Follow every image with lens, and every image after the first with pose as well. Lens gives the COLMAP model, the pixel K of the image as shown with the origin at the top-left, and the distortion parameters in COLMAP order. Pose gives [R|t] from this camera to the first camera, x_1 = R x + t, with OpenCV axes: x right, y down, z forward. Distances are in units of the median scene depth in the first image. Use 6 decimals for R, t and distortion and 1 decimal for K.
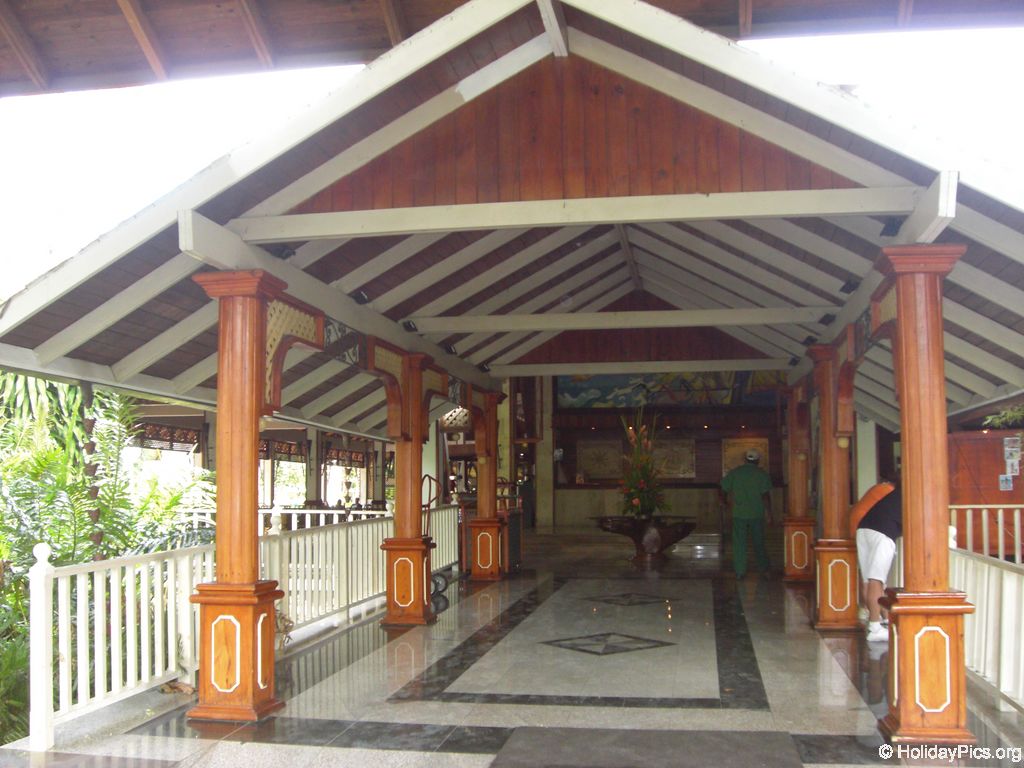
lens RADIAL K [[1130.4, 0, 509.1], [0, 1130.4, 408.5], [0, 0, 1]] dist [-0.227768, 0.268059]
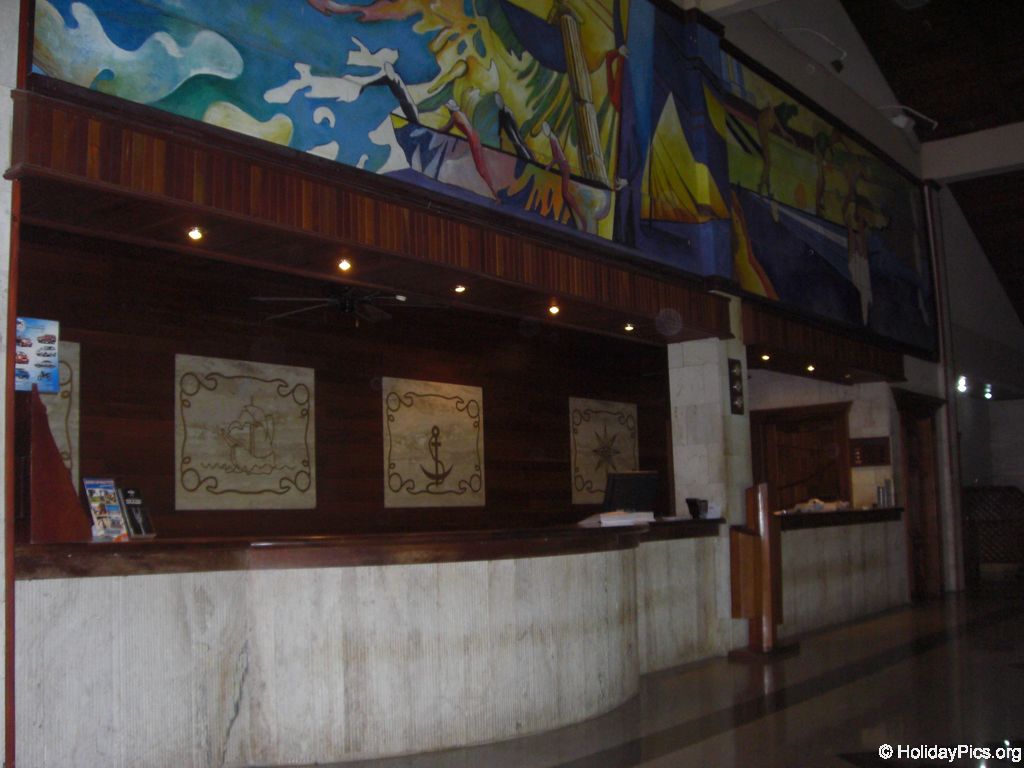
lens RADIAL K [[1130.4, 0, 509.1], [0, 1130.4, 408.5], [0, 0, 1]] dist [-0.227768, 0.268059]
pose [[0.467720, 0.072004, 0.880939, -0.058614], [-0.042162, 0.997359, -0.059134, 0.054460], [-0.882871, -0.009484, 0.469521, 0.875250]]
